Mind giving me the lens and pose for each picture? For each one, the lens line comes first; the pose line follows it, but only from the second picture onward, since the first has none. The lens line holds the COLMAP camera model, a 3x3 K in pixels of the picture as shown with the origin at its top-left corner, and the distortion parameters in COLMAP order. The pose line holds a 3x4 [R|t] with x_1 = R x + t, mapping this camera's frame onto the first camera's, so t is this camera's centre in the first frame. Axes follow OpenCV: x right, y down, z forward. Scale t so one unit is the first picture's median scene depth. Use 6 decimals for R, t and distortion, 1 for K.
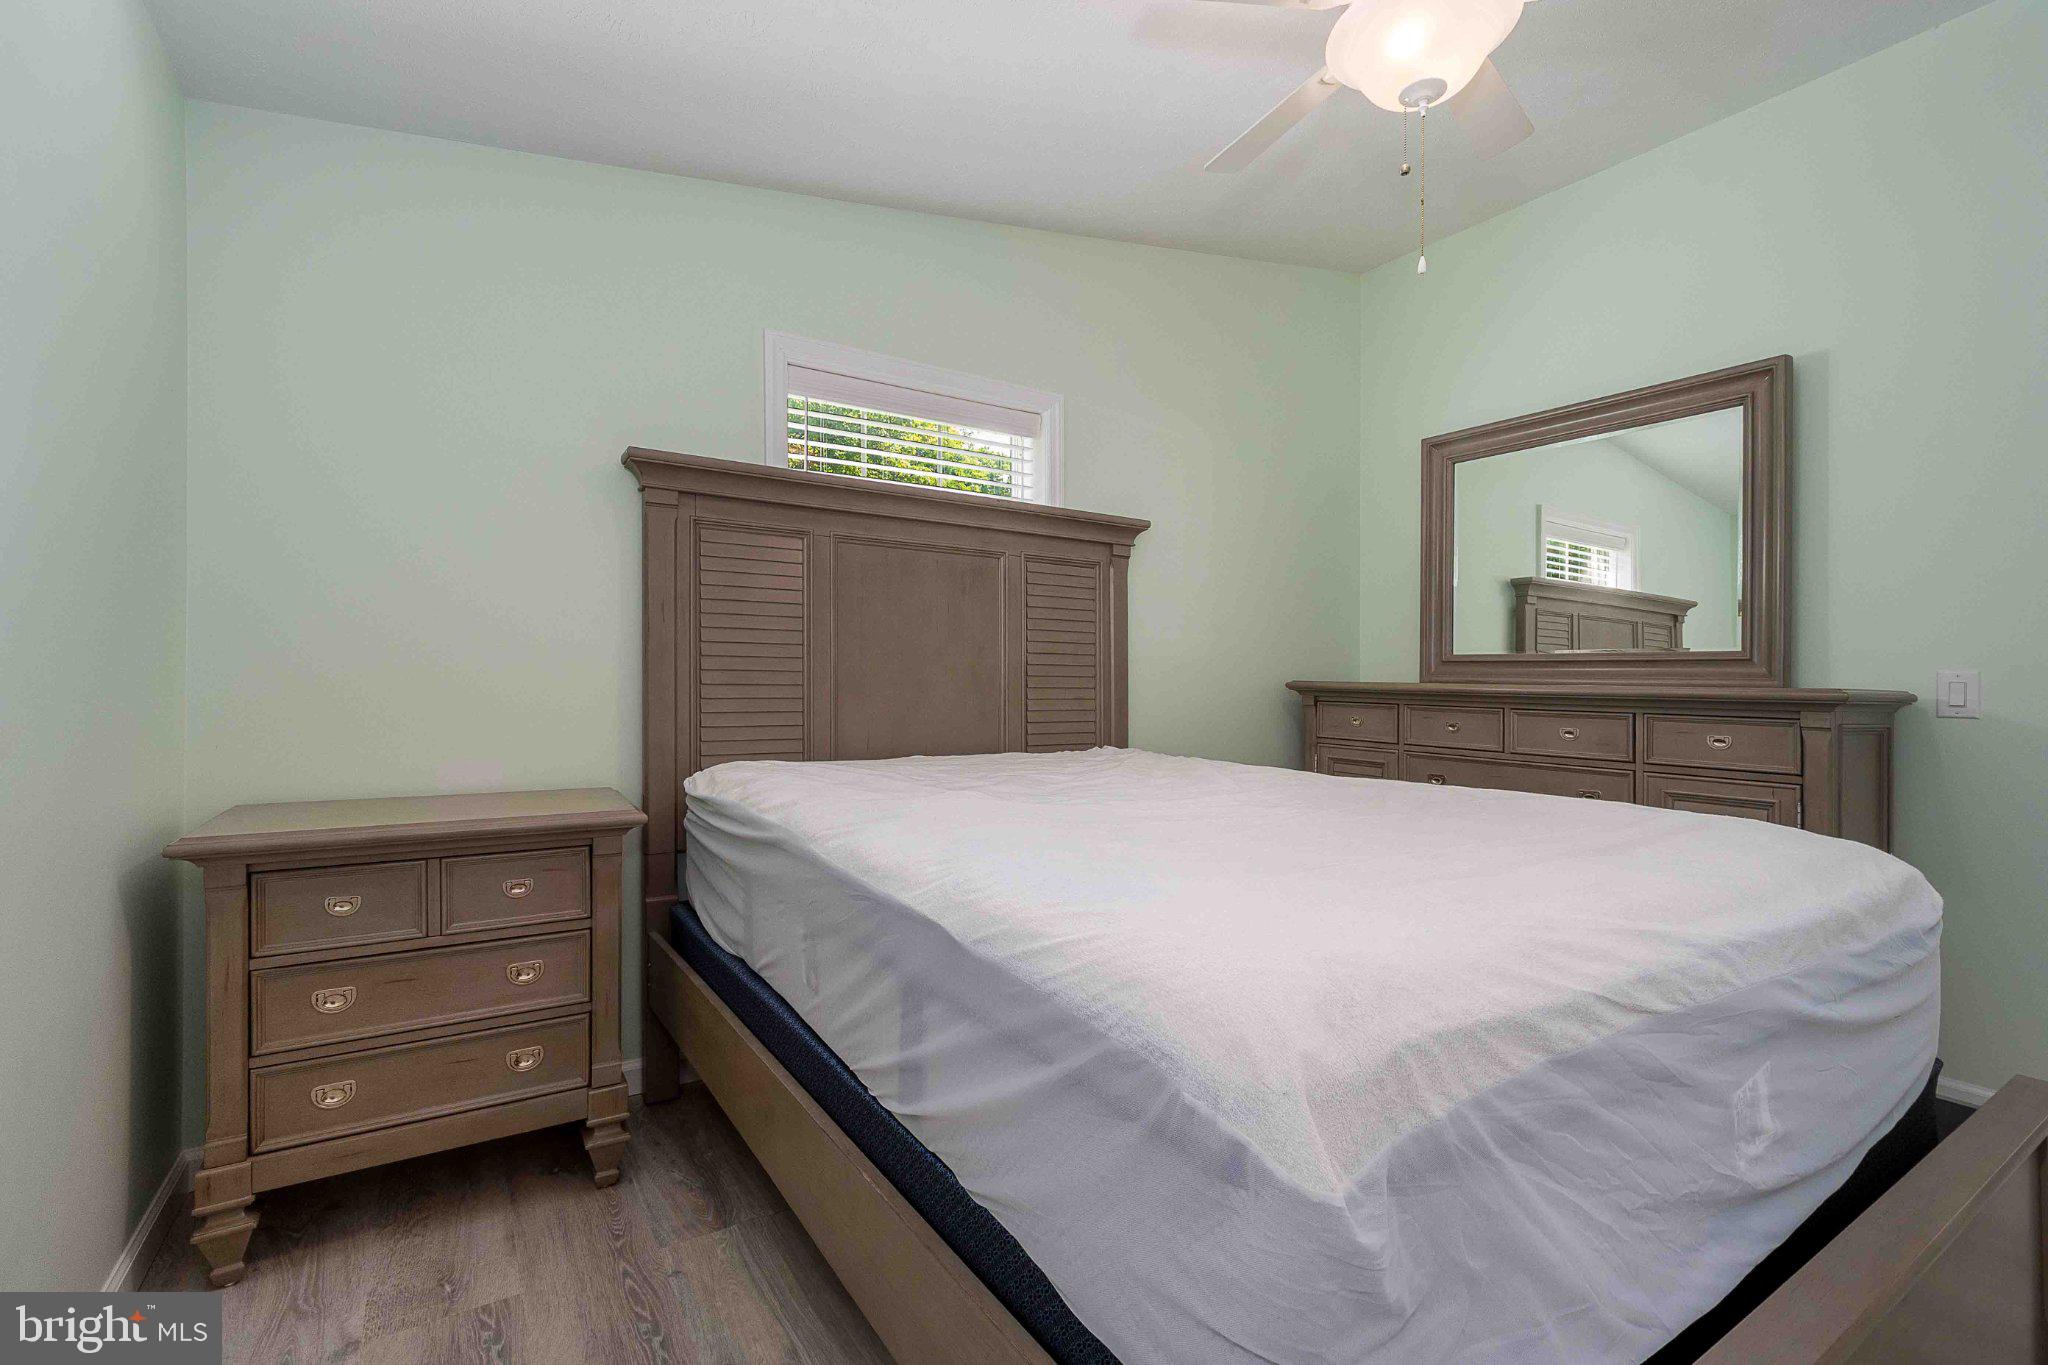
lens RADIAL K [[912.0, 0, 1024.1], [0, 912.0, 677.8], [0, 0, 1]] dist [0.002573, -0.002935]
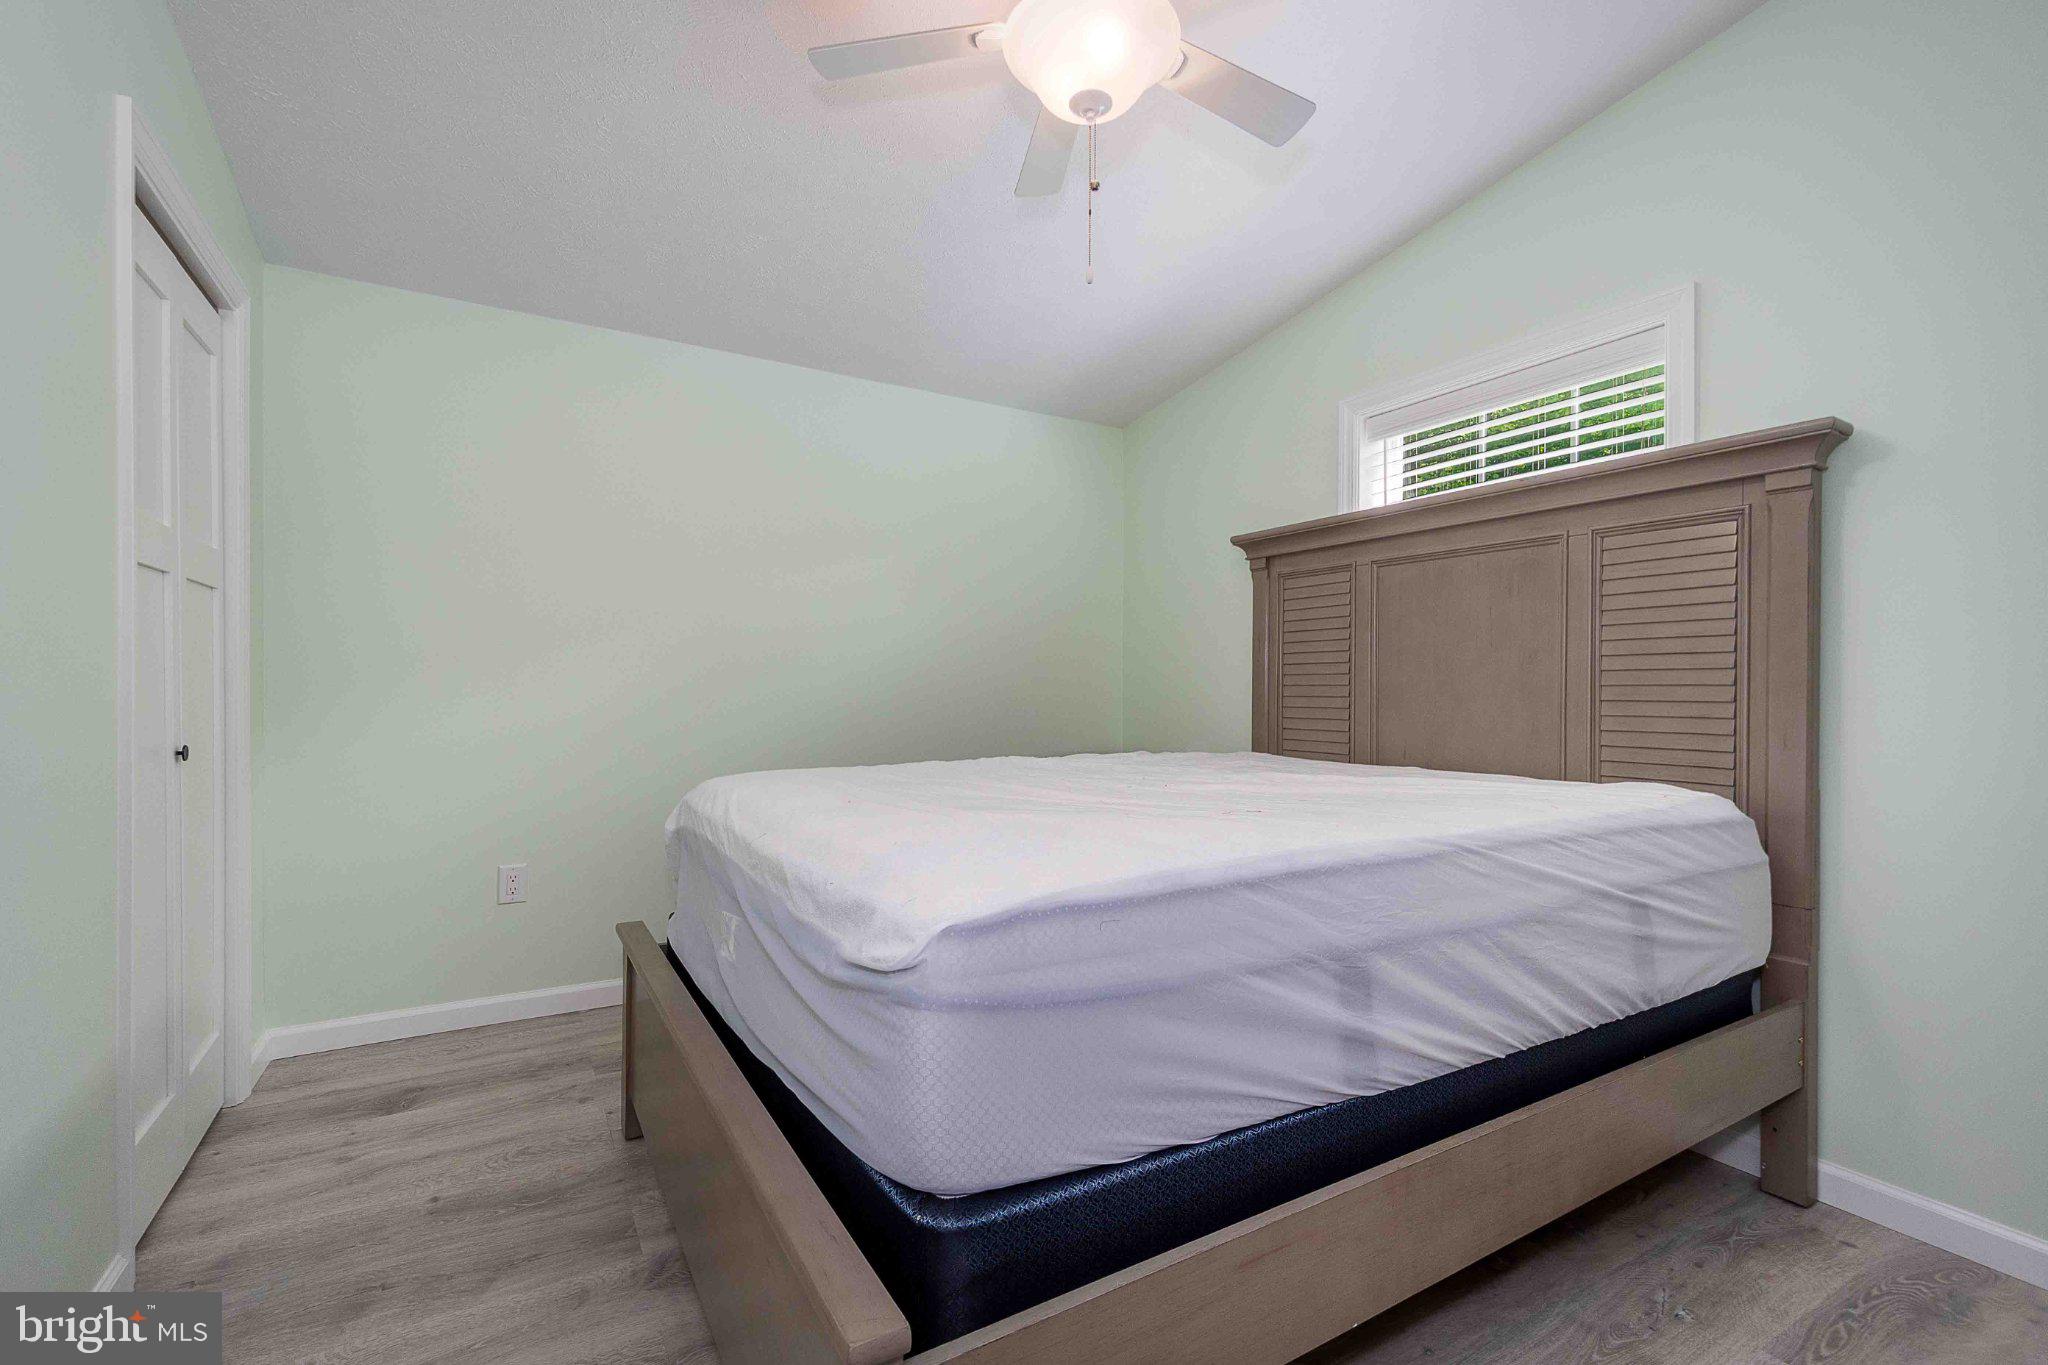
lens RADIAL K [[912.0, 0, 1024.4], [0, 912.0, 696.4], [0, 0, 1]] dist [0.002573, -0.002935]
pose [[-0.038466, -0.003506, -0.999254, 0.894670], [0.002014, 0.999992, -0.003586, 0.010010], [0.999258, -0.002150, -0.038459, 0.607321]]
